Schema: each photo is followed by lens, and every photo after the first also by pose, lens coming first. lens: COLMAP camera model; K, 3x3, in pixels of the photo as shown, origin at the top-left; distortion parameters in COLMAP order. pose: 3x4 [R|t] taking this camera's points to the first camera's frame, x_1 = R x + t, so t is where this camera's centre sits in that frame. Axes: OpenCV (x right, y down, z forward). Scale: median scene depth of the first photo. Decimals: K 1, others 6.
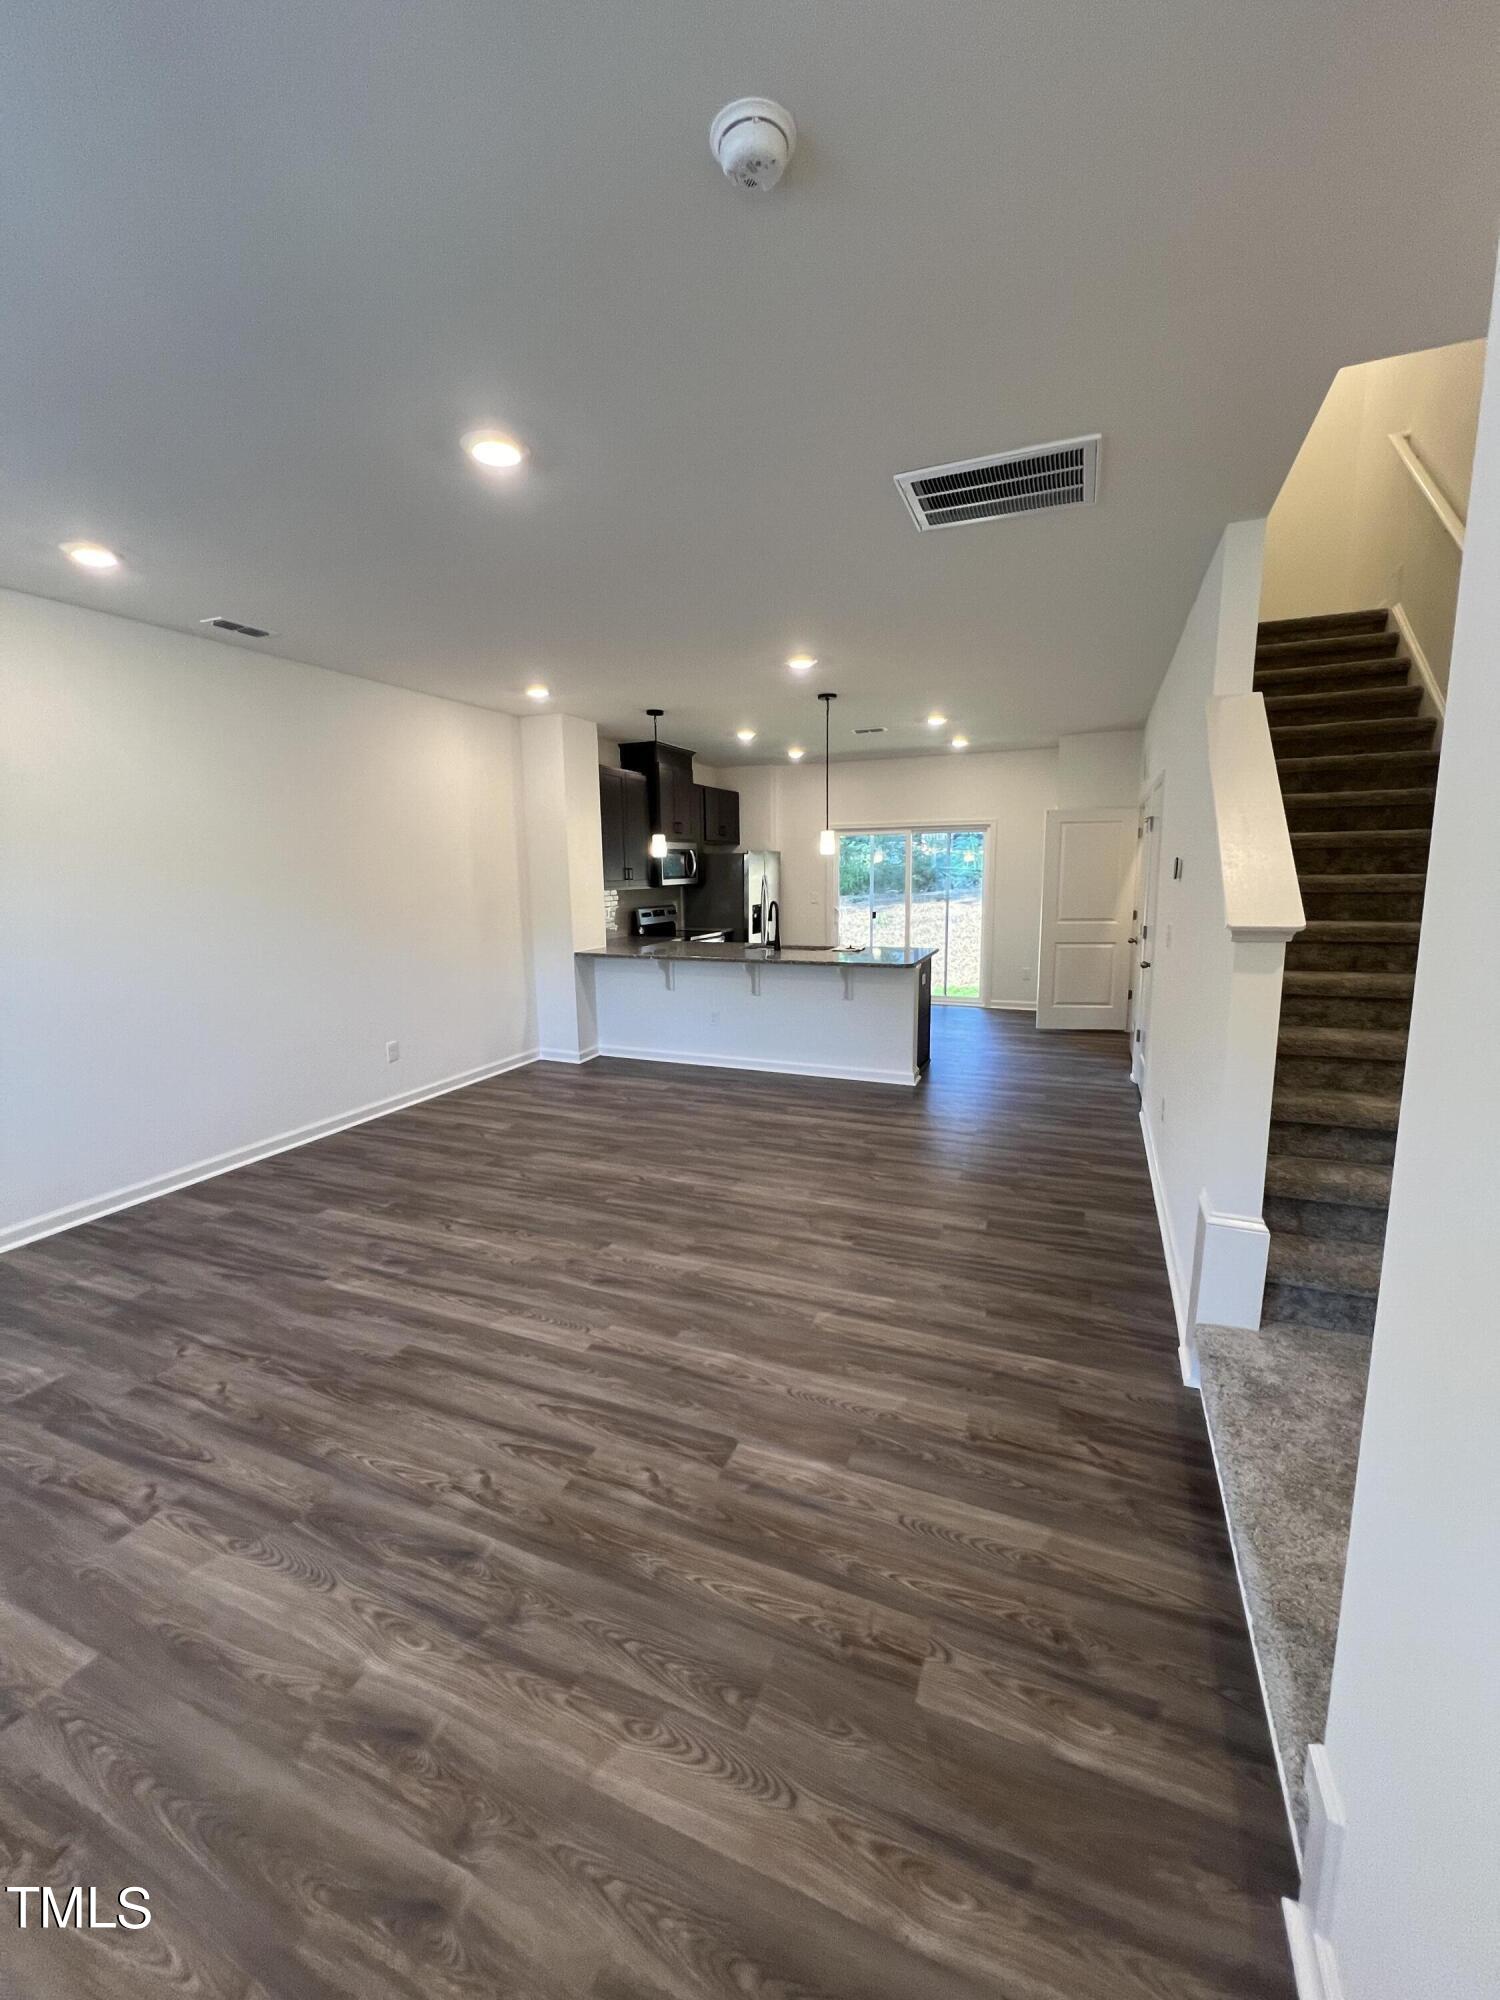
lens RADIAL K [[799.9, 0, 753.2], [0, 799.9, 995.1], [0, 0, 1]] dist [-0.000911, 0.000308]
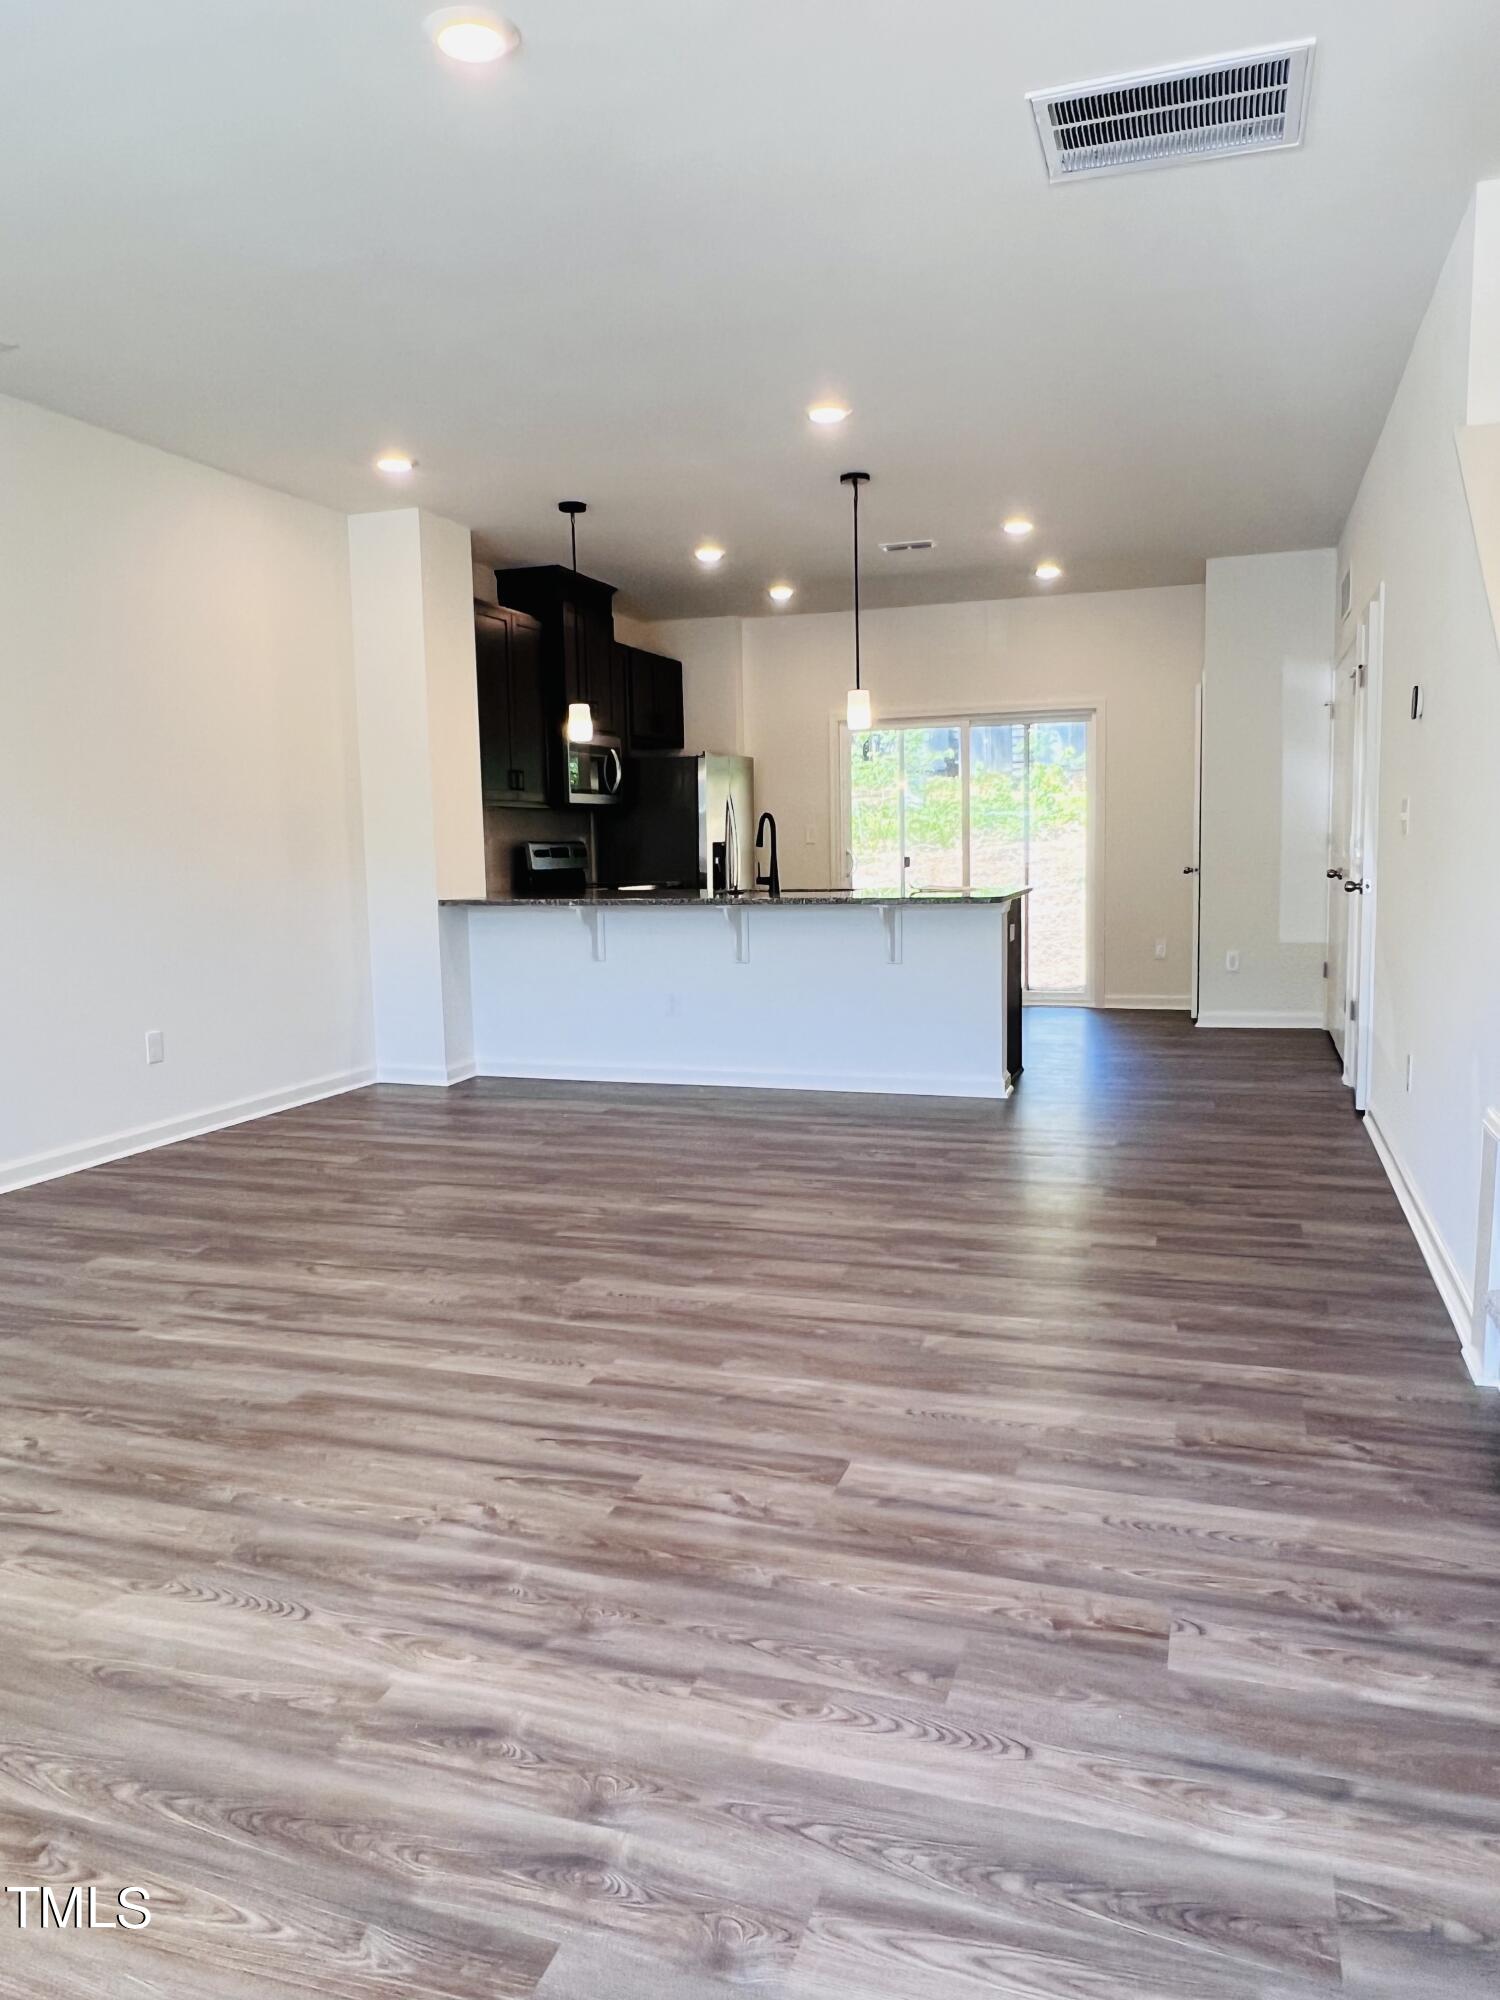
lens RADIAL K [[1406.4, 0, 750.0], [0, 1406.4, 1000.0], [0, 0, 1]] dist [-0.000943, -0.001347]
pose [[0.997686, -0.015295, 0.066243, -0.140917], [0.018443, 0.998716, -0.047186, 0.178224], [-0.065436, 0.048298, 0.996687, -0.160781]]
